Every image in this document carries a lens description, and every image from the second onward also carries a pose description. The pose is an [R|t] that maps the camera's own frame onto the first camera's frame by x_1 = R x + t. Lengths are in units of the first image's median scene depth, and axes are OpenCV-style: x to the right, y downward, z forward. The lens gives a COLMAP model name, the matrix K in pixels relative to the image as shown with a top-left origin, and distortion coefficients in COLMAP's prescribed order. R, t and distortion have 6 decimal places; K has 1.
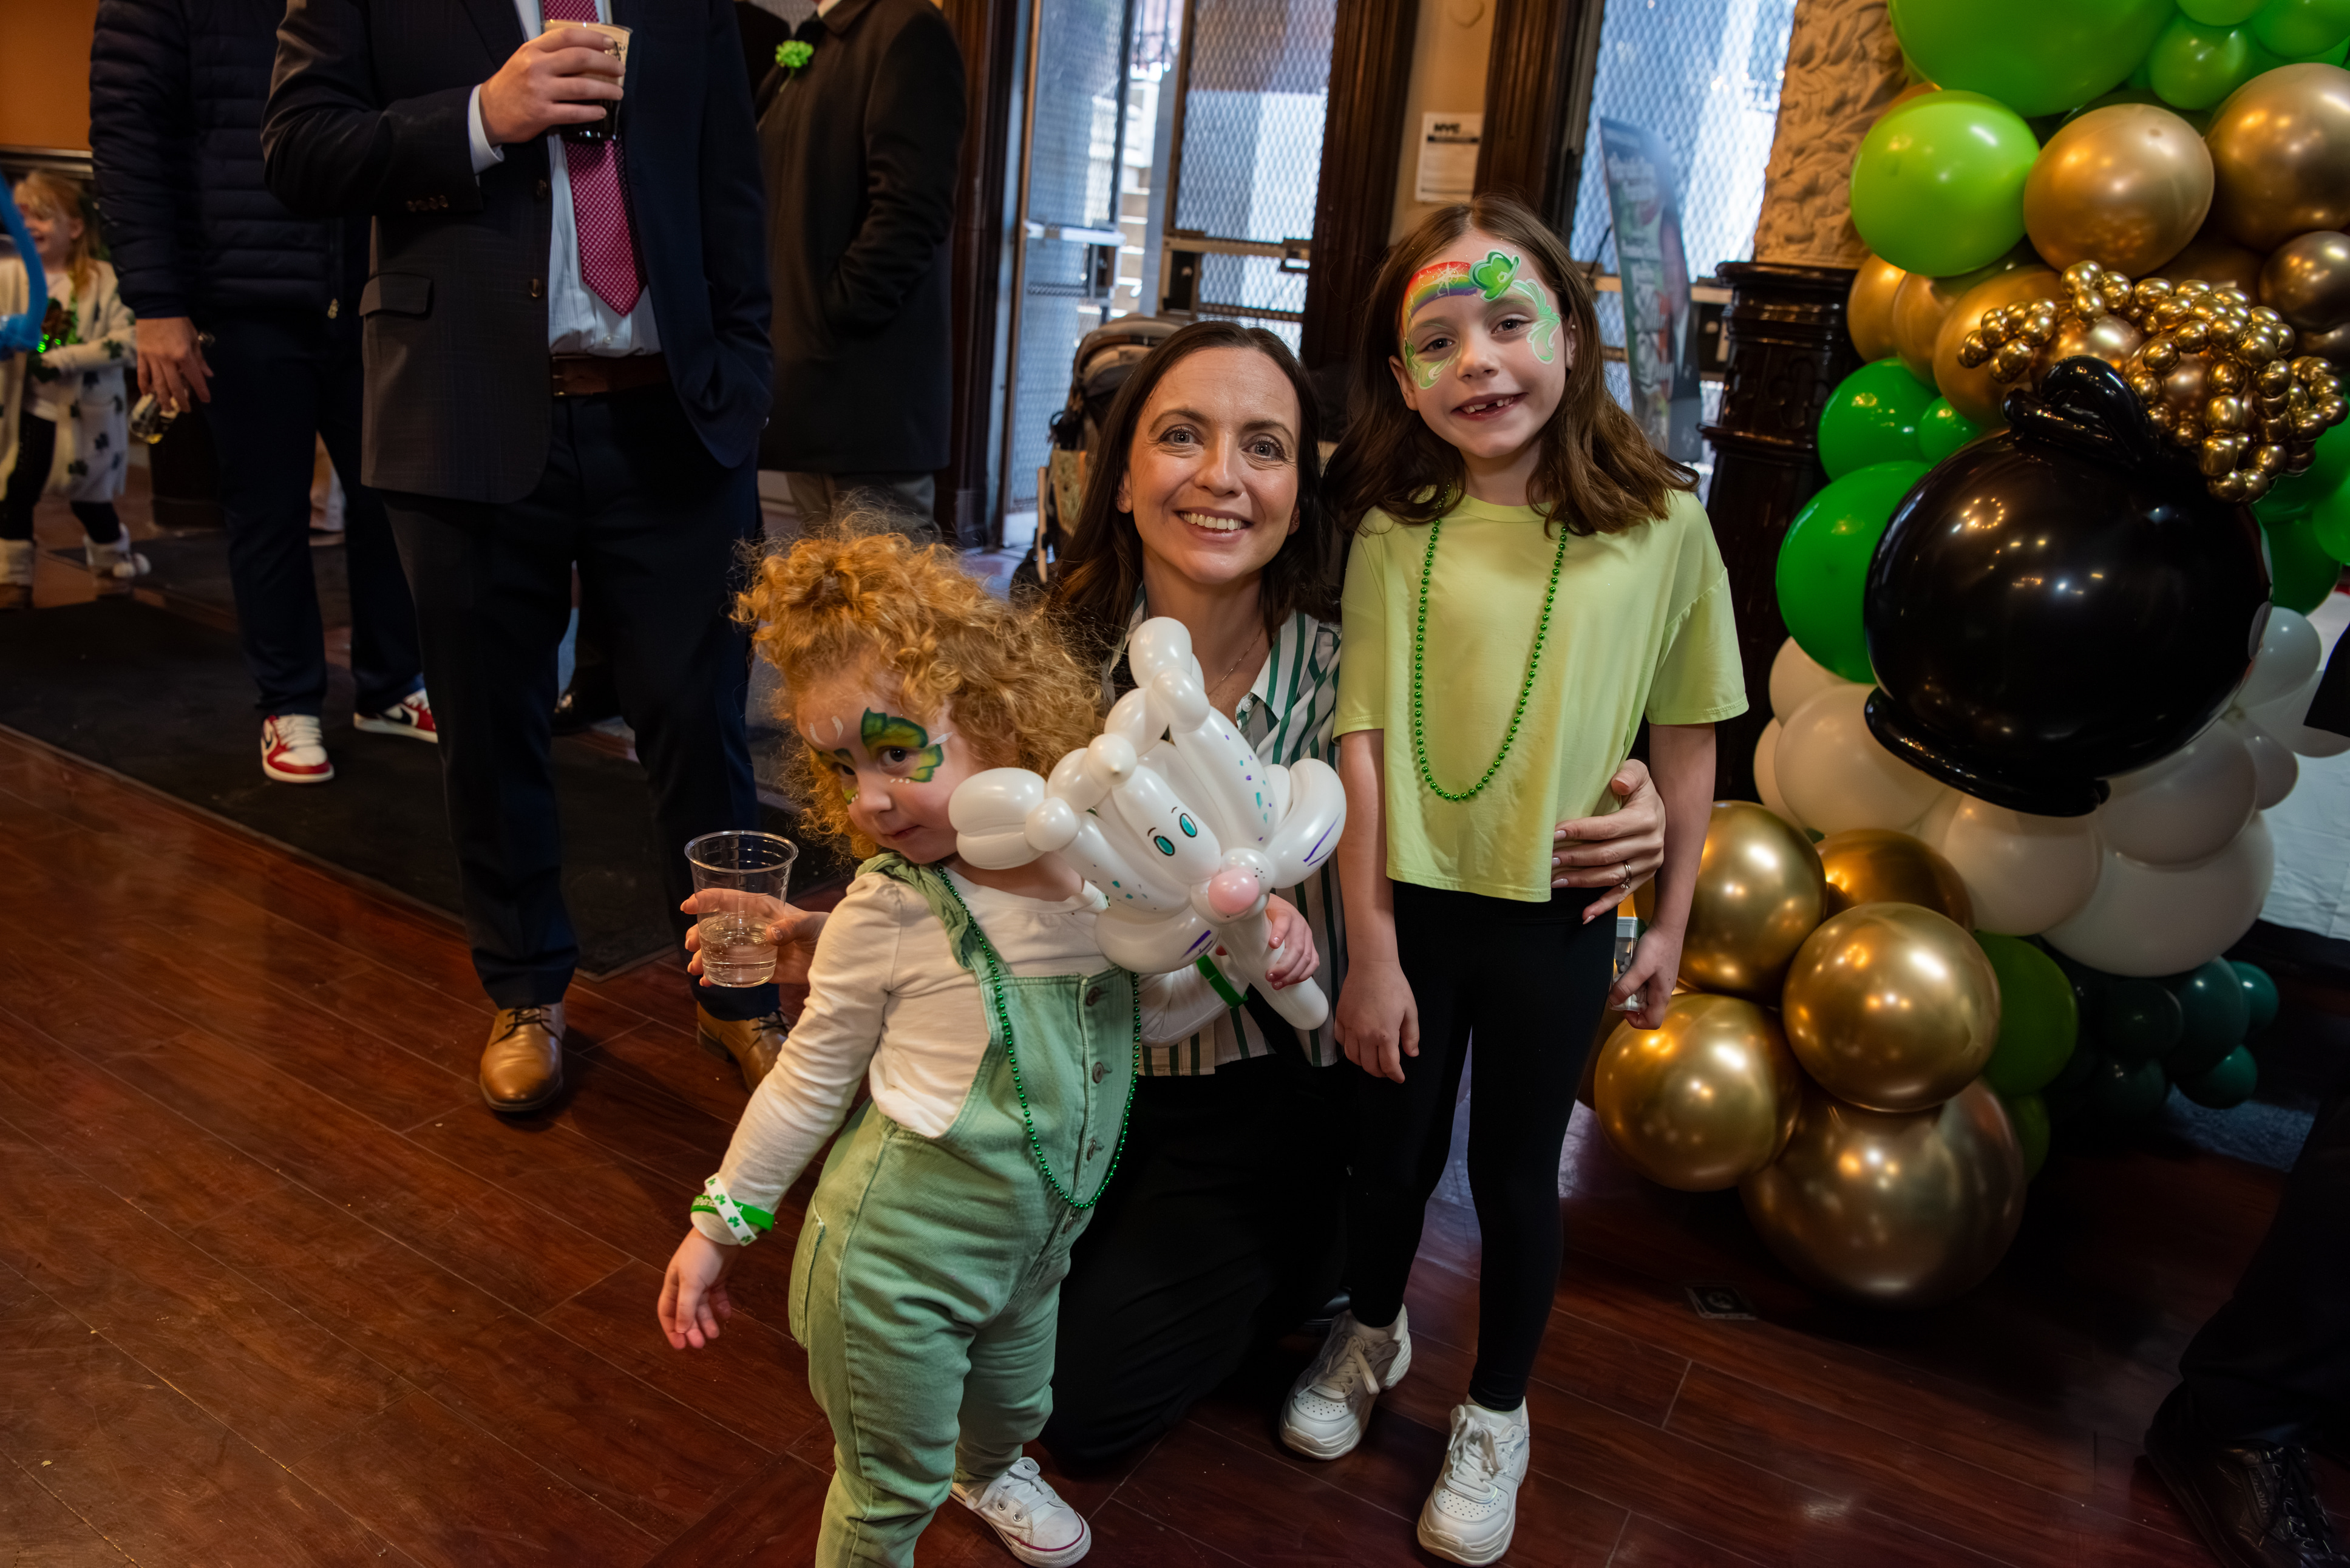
lens RADIAL K [[1659.1, 0, 1172.7], [0, 1659.1, 776.3], [0, 0, 1]] dist [-0.083139, 0.020801]
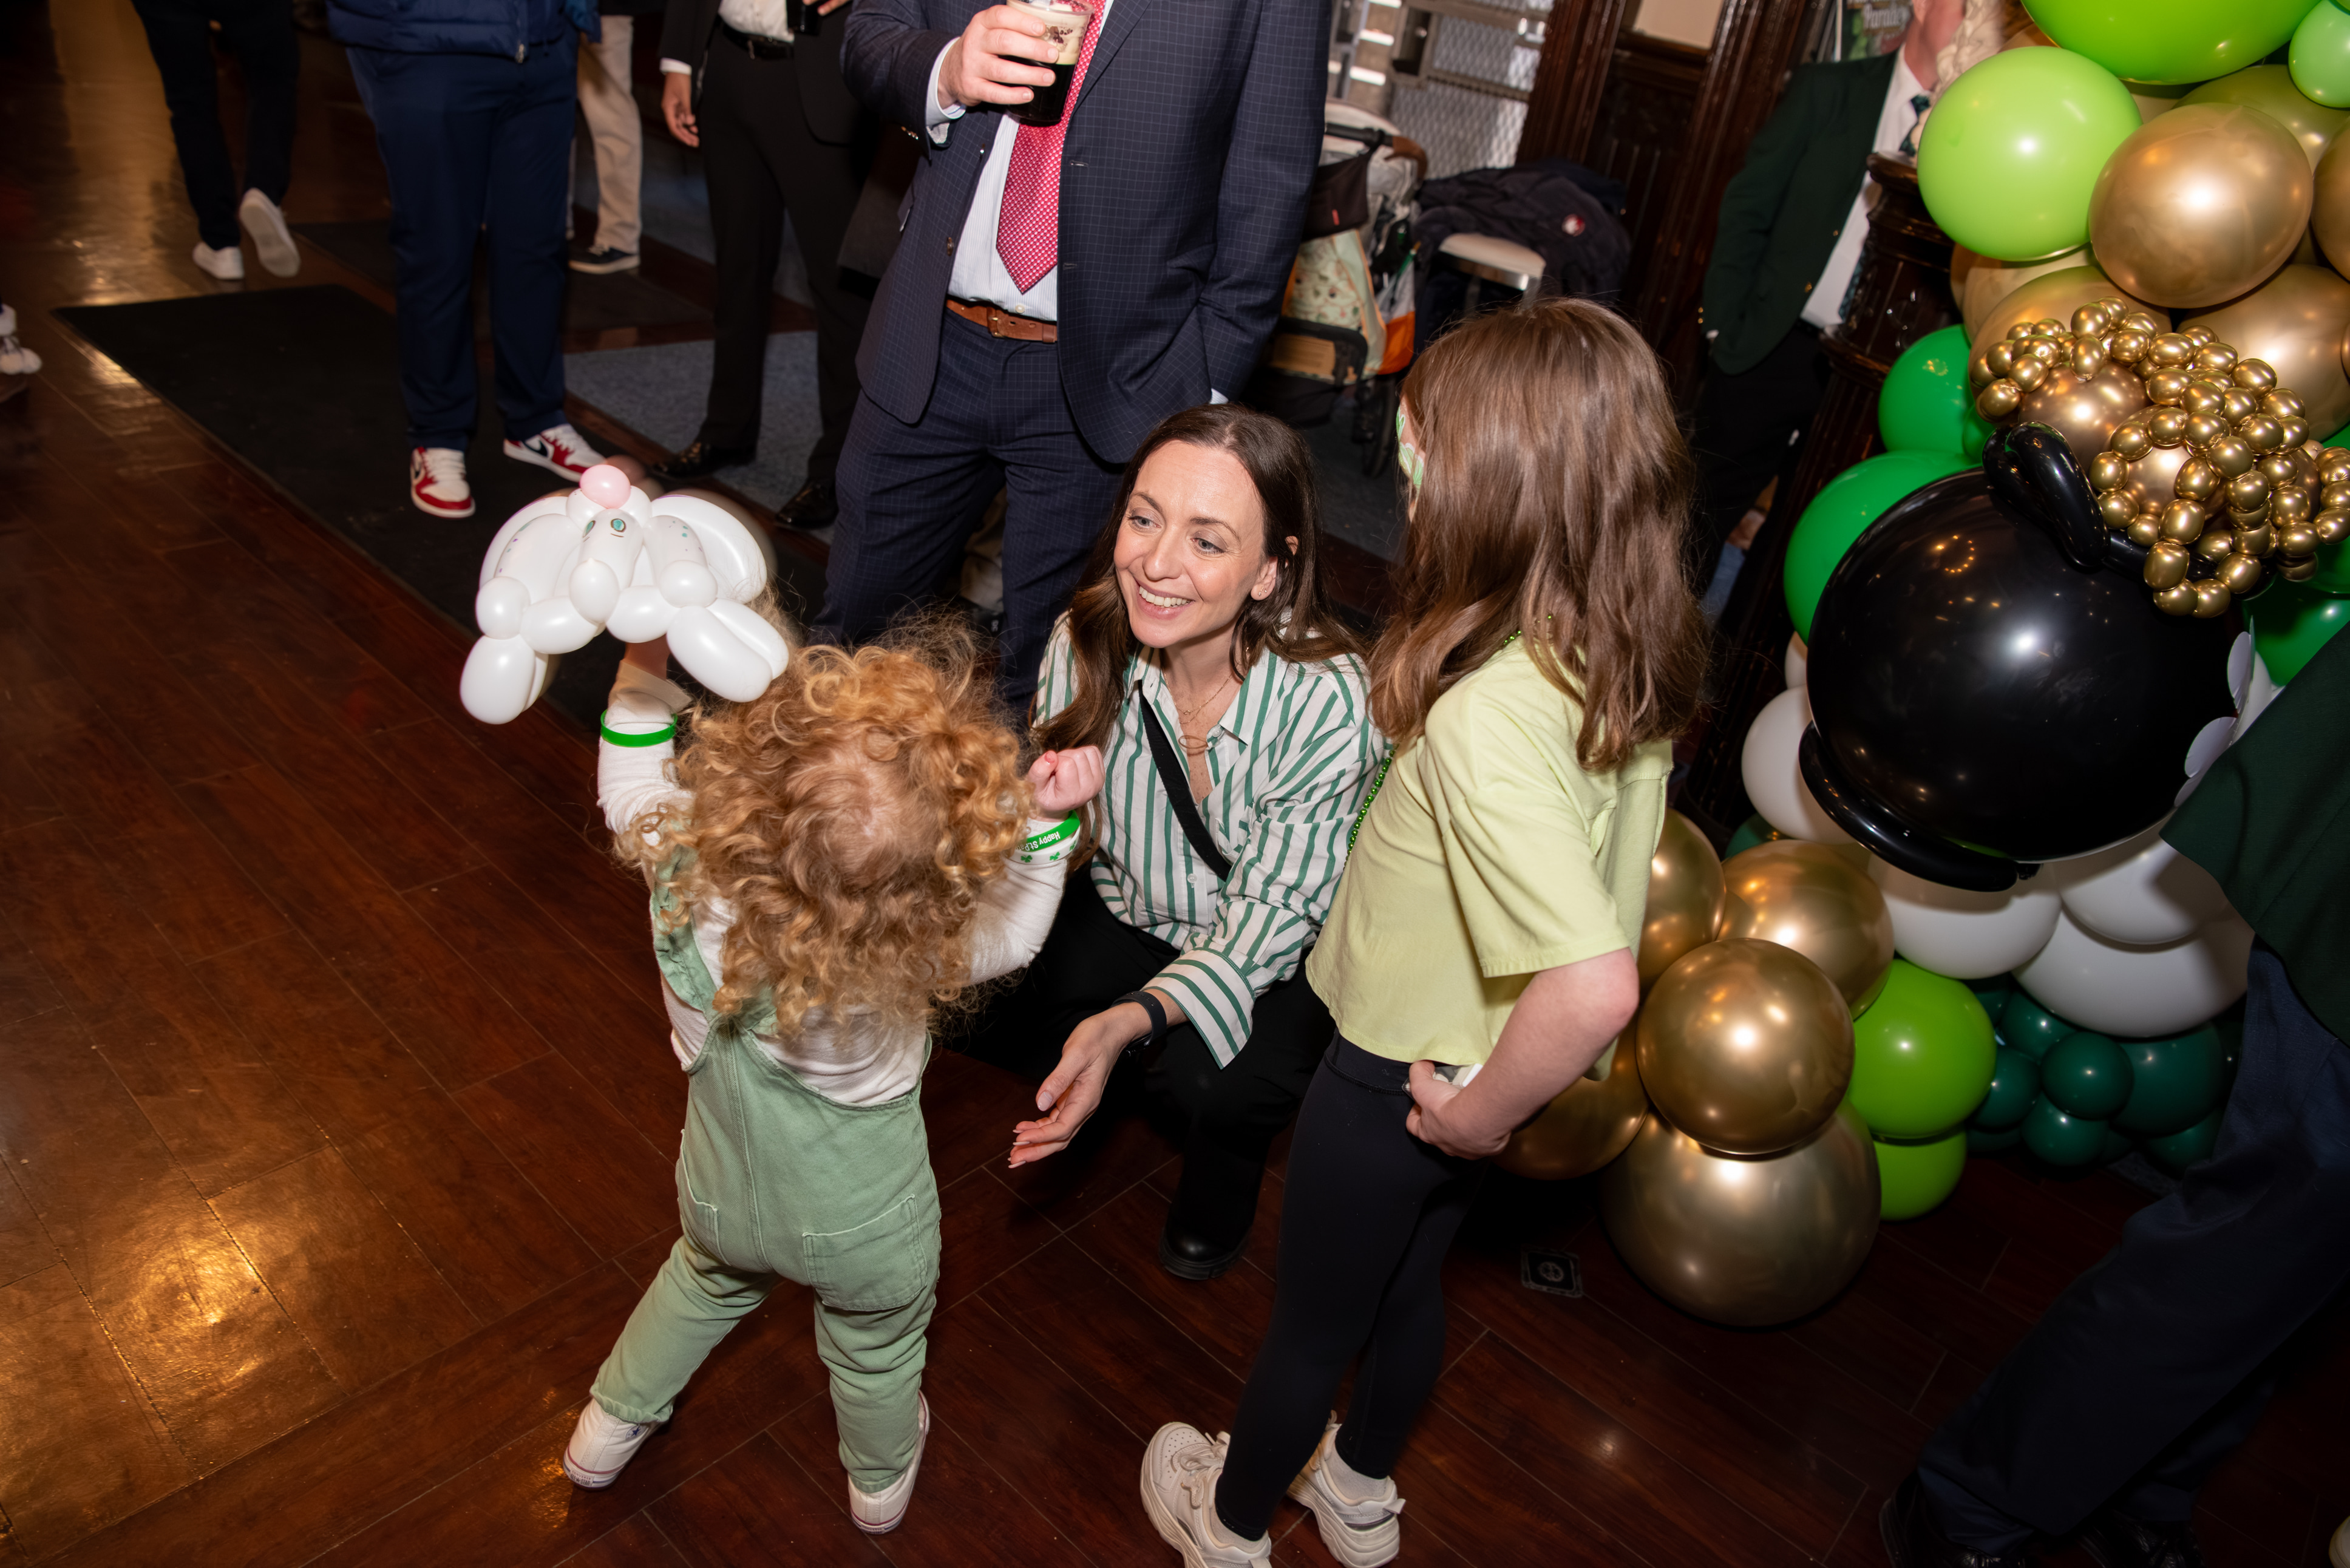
lens RADIAL K [[1659.1, 0, 1180.7], [0, 1659.1, 781.8], [0, 0, 1]] dist [-0.083139, 0.020801]
pose [[0.975789, 0.158845, -0.150344, 0.222364], [-0.127847, 0.971995, 0.197183, -0.155403], [0.177455, -0.173188, 0.968770, 0.015268]]
